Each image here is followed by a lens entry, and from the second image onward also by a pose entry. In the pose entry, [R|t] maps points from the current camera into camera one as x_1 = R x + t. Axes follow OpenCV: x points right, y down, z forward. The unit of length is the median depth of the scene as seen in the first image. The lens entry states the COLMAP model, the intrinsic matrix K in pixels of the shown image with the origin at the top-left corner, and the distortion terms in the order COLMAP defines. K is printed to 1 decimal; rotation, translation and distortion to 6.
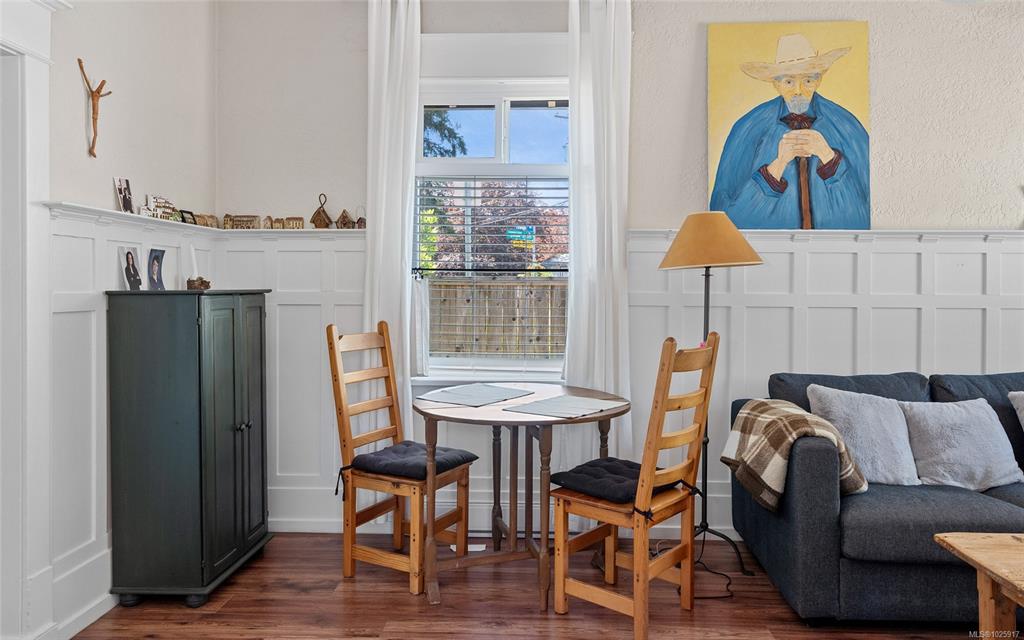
lens RADIAL K [[687.0, 0, 513.6], [0, 687.0, 300.8], [0, 0, 1]] dist [-0.006979, -0.002013]
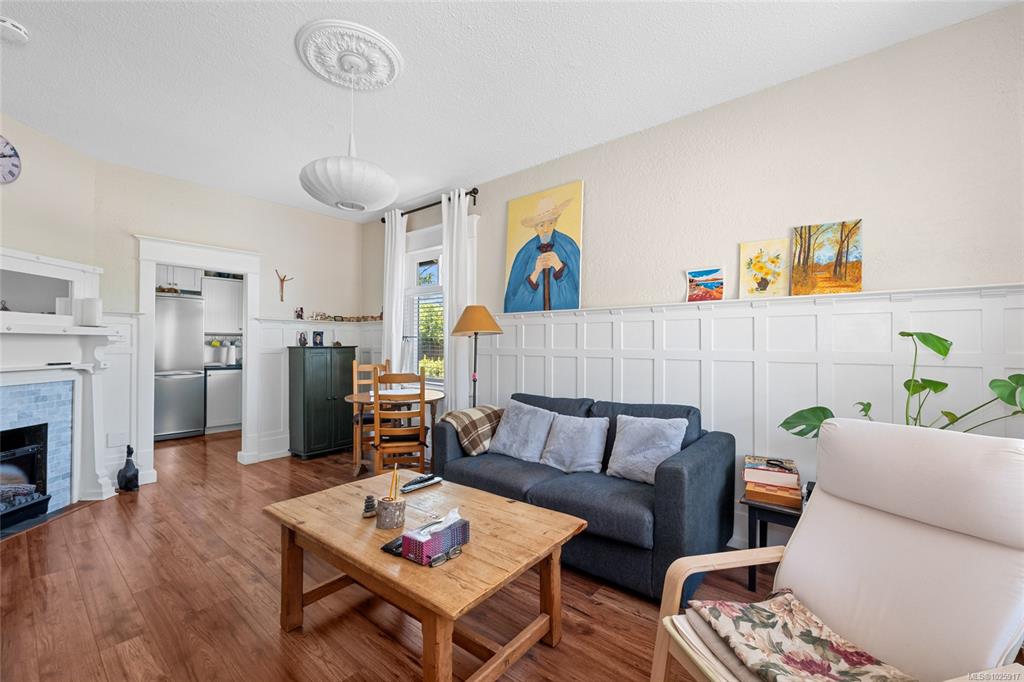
lens RADIAL K [[429.3, 0, 512.0], [0, 429.3, 341.0], [0, 0, 1]] dist [0.000861, 0.000005]
pose [[0.792339, -0.006499, -0.610046, 1.007177], [-0.005796, 0.999818, -0.018180, -0.008541], [0.610053, 0.017941, 0.792157, 0.102436]]
